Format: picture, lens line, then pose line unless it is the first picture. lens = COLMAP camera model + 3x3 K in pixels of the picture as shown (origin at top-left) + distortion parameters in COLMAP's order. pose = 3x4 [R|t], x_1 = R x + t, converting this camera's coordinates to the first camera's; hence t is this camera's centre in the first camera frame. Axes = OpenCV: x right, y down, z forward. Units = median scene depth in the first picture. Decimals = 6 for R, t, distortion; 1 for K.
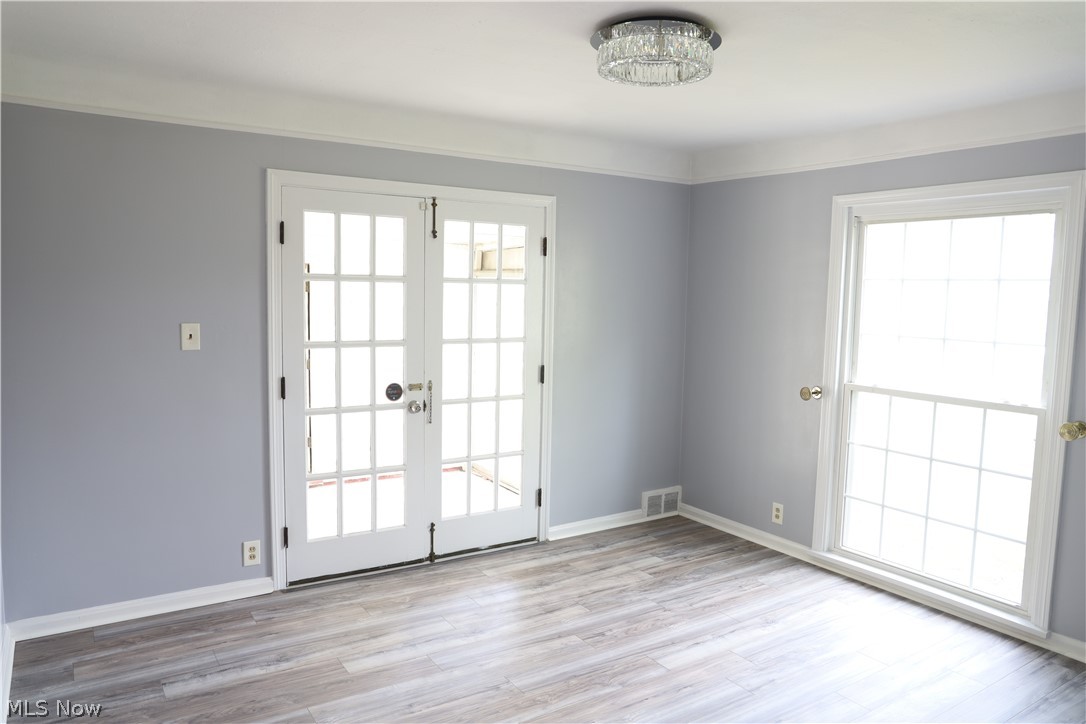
lens RADIAL K [[750.8, 0, 544.3], [0, 750.8, 364.5], [0, 0, 1]] dist [-0.094509, 0.060514]
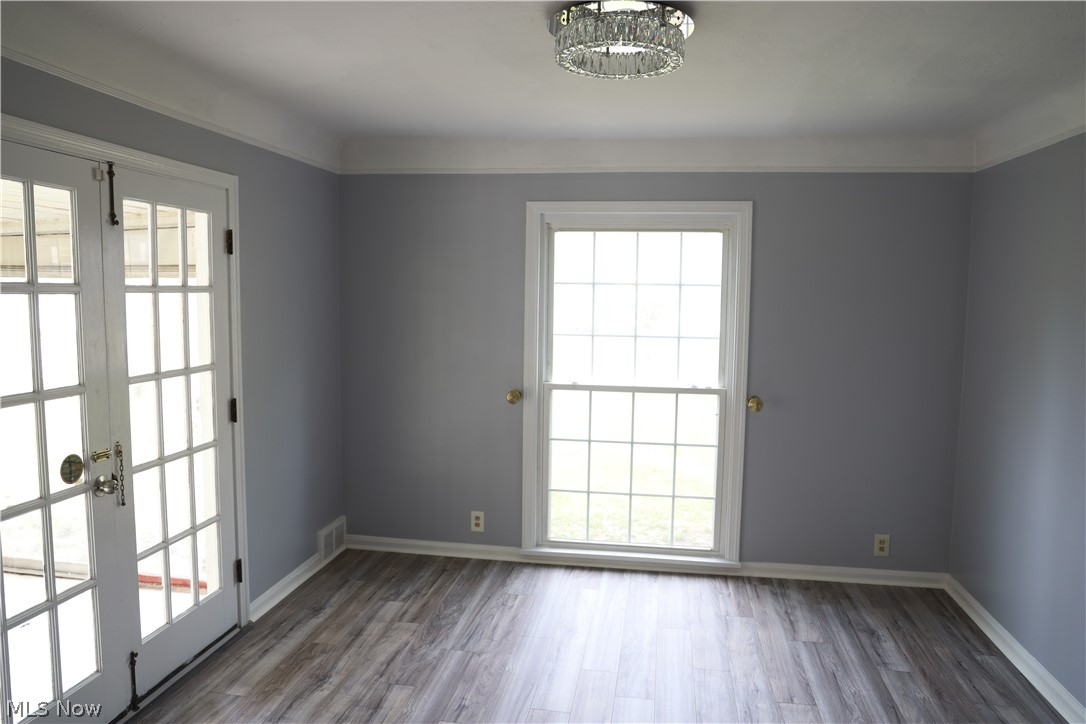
lens RADIAL K [[750.8, 0, 546.6], [0, 750.8, 364.8], [0, 0, 1]] dist [-0.094509, 0.060514]
pose [[0.670687, -0.081515, 0.737248, -0.386307], [0.071391, 0.996423, 0.045225, -0.050637], [-0.738297, 0.022301, 0.674107, 0.301105]]
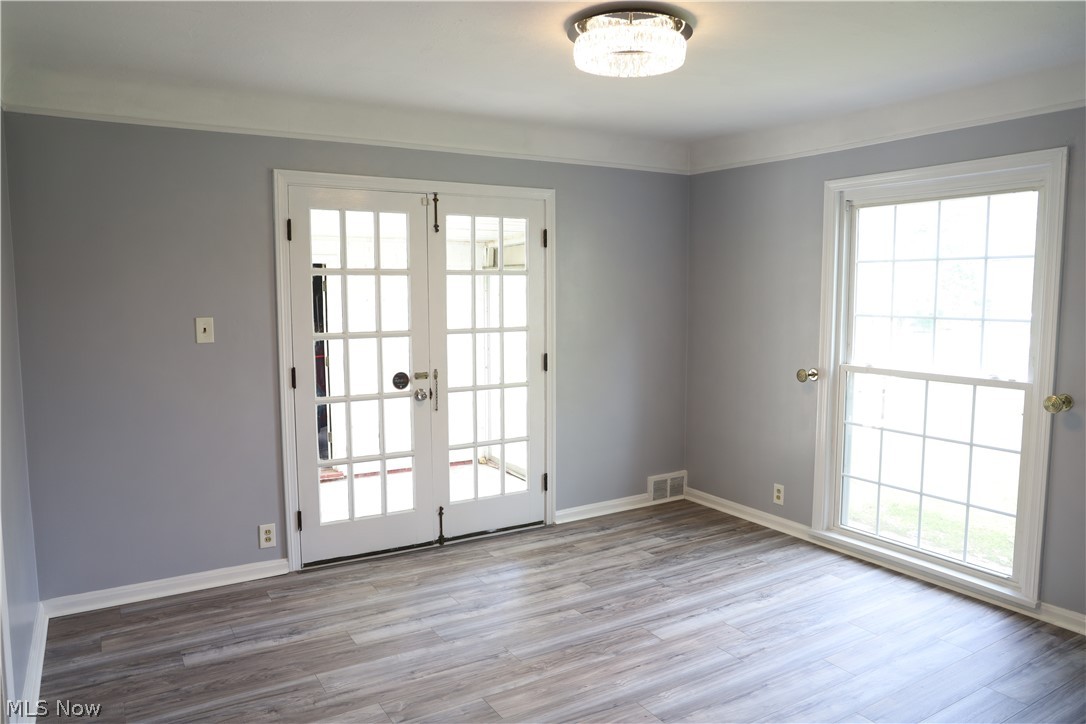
lens RADIAL K [[750.8, 0, 545.5], [0, 750.8, 367.0], [0, 0, 1]] dist [-0.094509, 0.060514]
pose [[0.999240, -0.019325, -0.033863, 0.036899], [0.019494, 0.999799, 0.004669, 0.016959], [0.033766, -0.005326, 0.999416, -0.034569]]
